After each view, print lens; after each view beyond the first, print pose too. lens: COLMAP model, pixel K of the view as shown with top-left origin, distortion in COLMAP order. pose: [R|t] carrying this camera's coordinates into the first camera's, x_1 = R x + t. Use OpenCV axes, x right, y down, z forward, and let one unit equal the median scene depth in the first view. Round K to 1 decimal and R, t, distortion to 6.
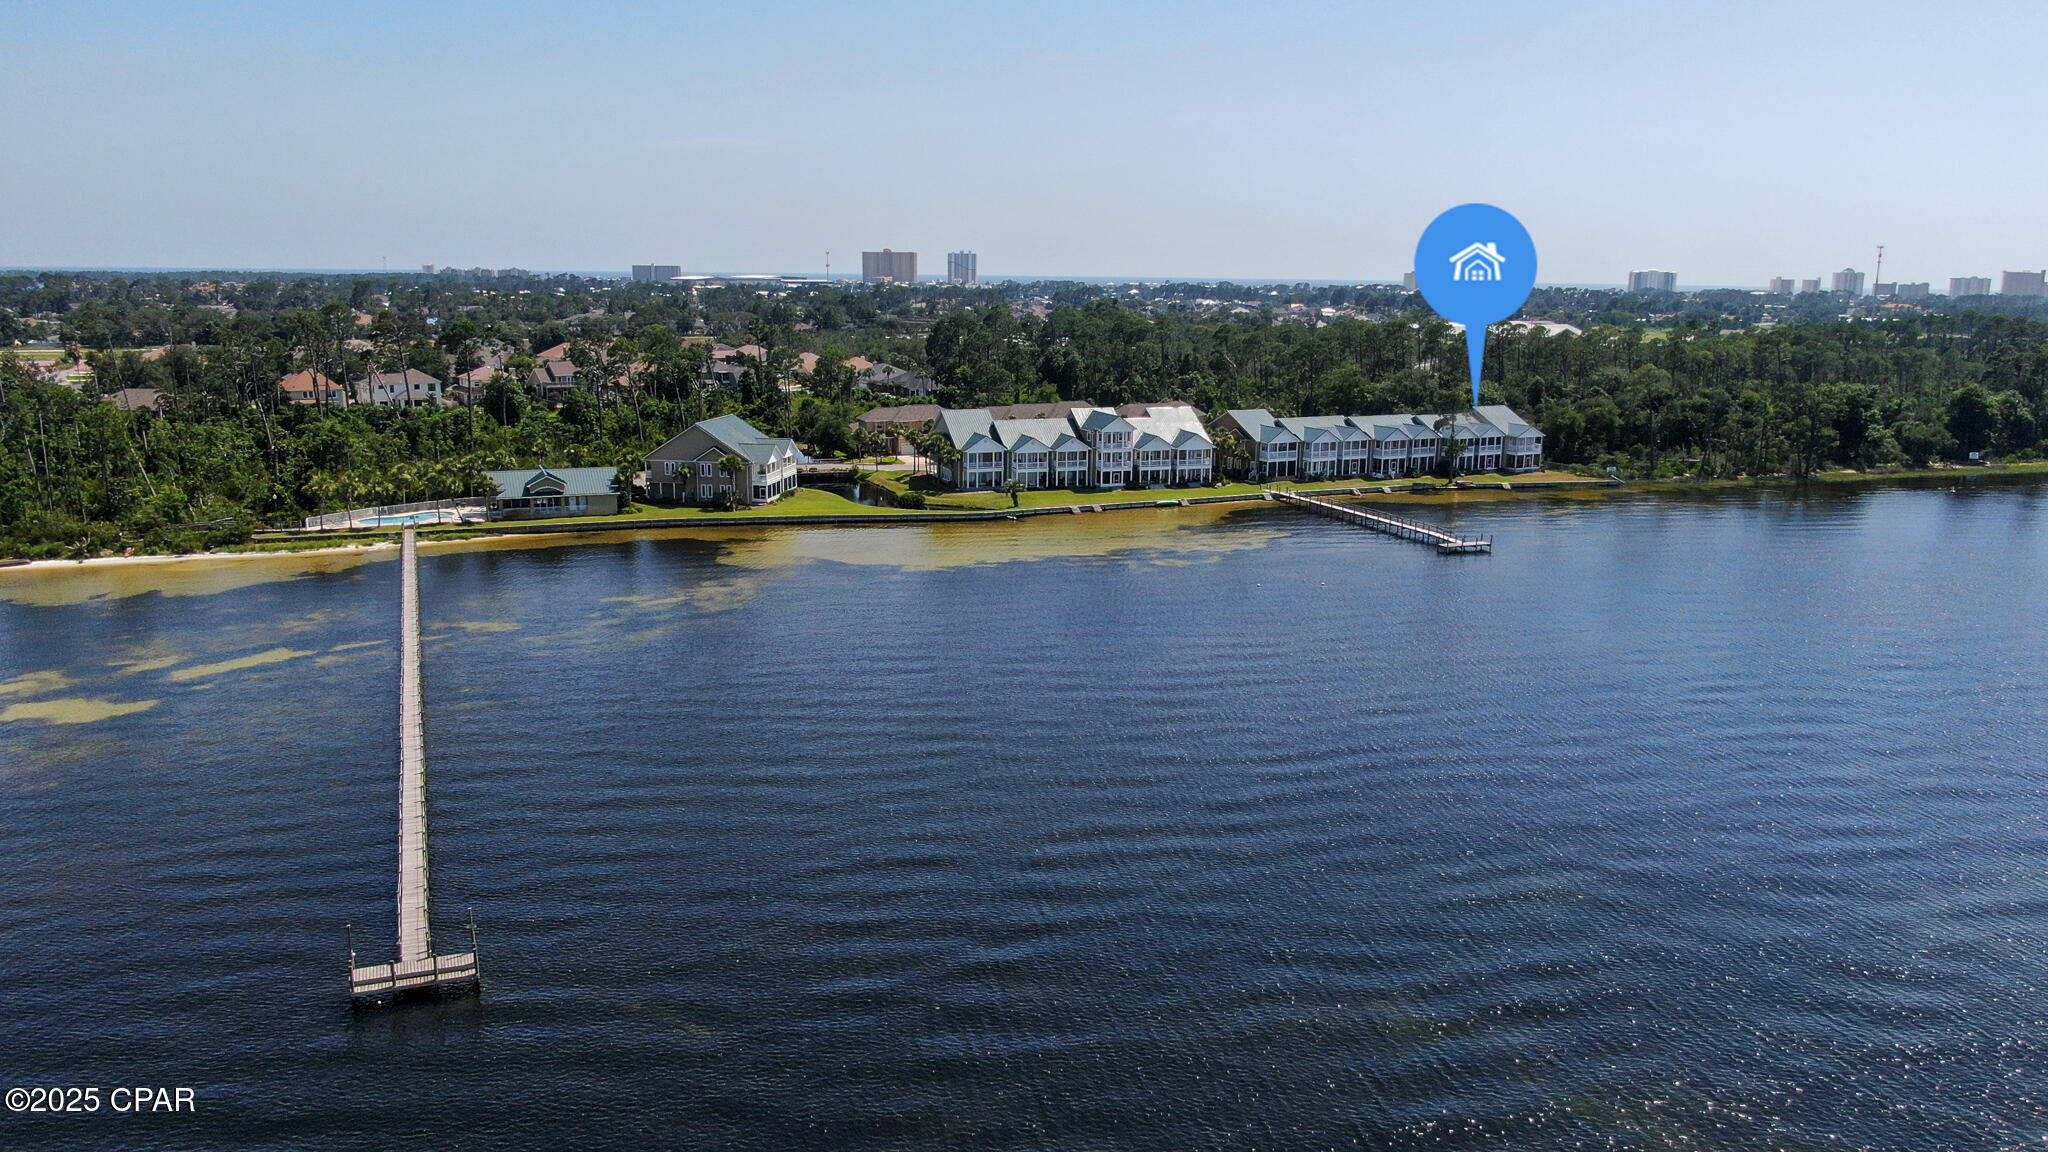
lens RADIAL K [[1476.7, 0, 1024.0], [0, 1476.7, 576.0], [0, 0, 1]] dist [-0.024249, 0.009071]
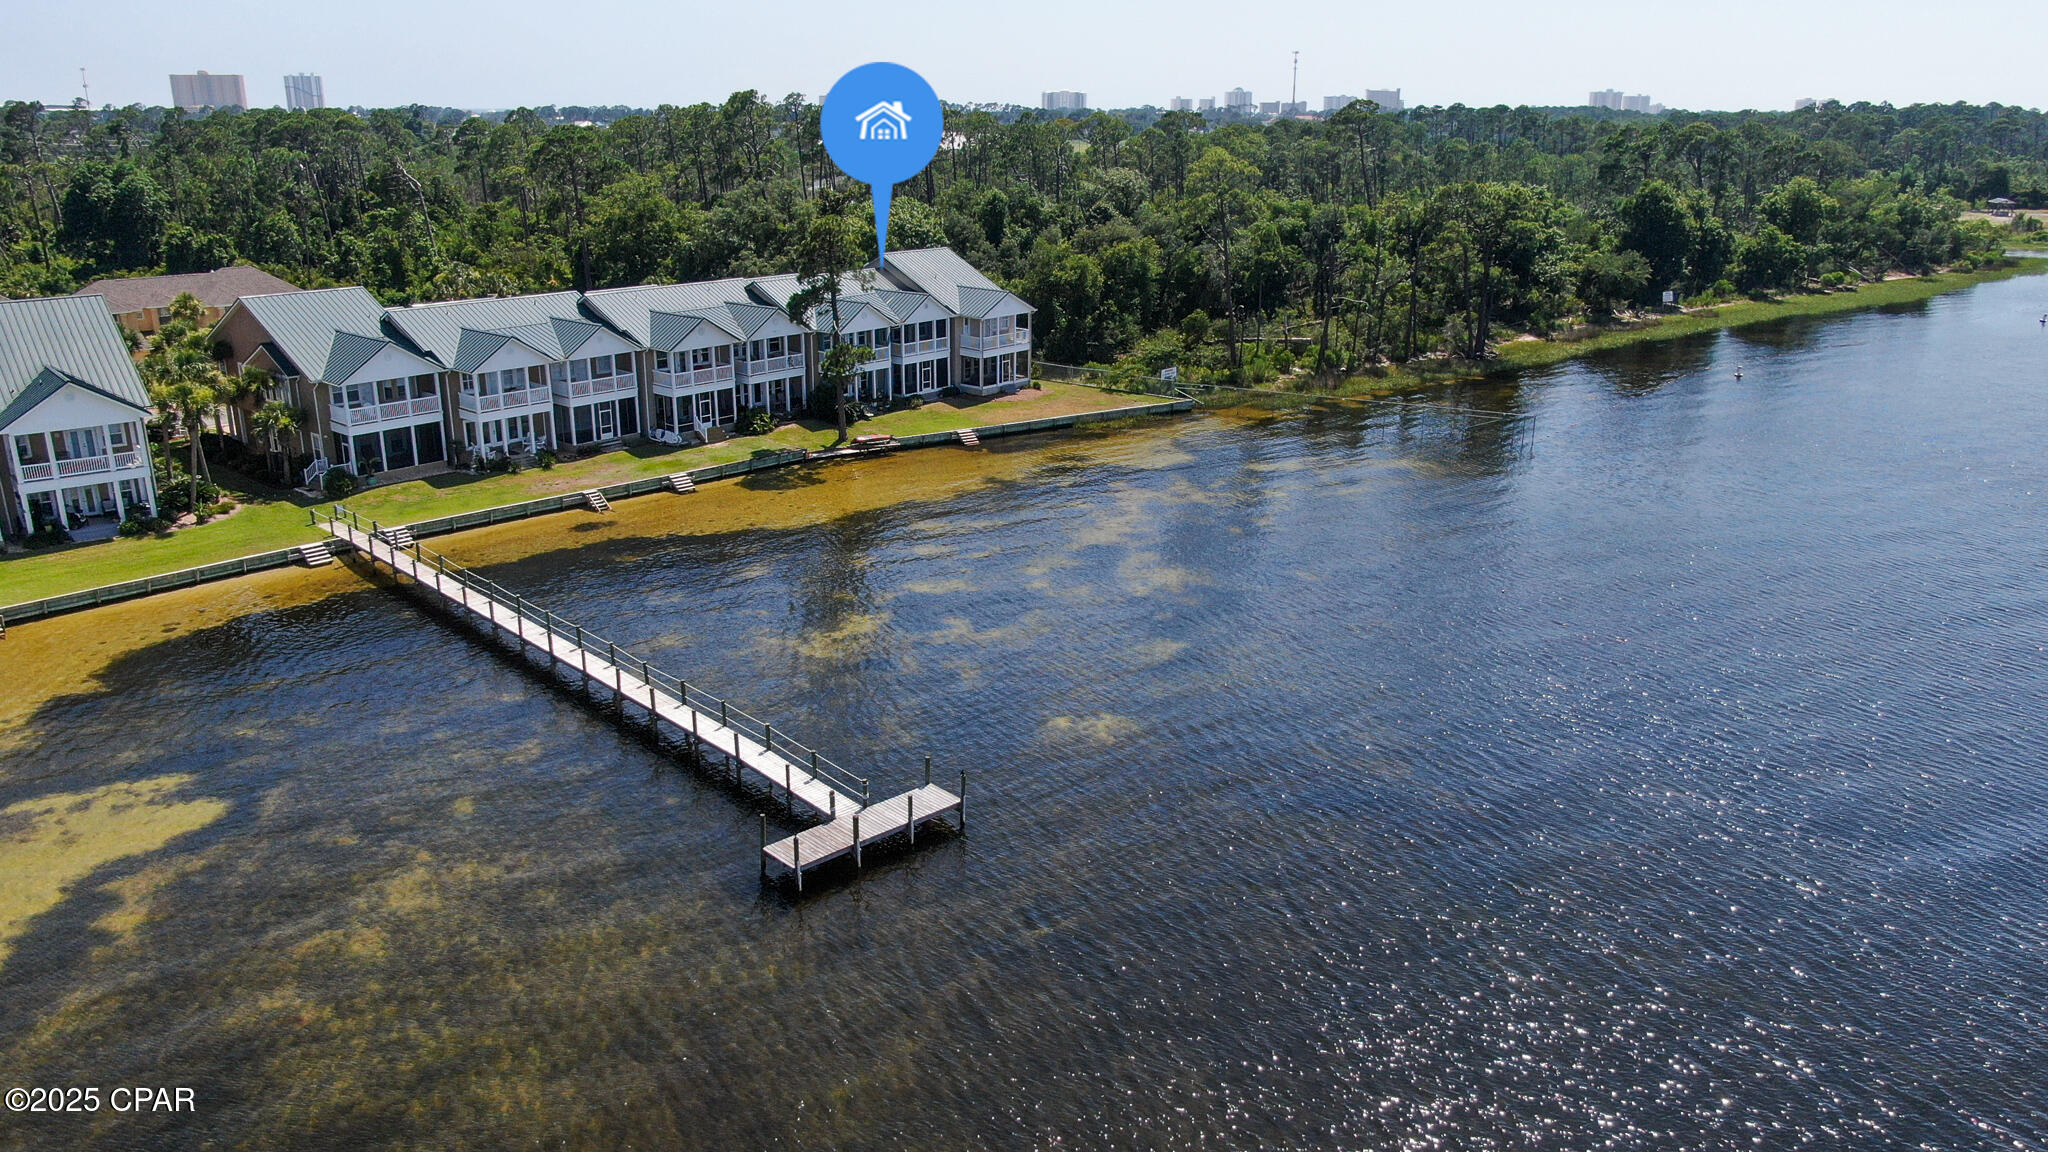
lens RADIAL K [[1476.7, 0, 1024.0], [0, 1476.7, 576.0], [0, 0, 1]] dist [-0.024249, 0.009071]
pose [[0.929991, -0.117415, 0.348325, 0.179671], [0.079155, 0.989349, 0.122159, -0.070121], [-0.358958, -0.086035, 0.929380, 0.564932]]
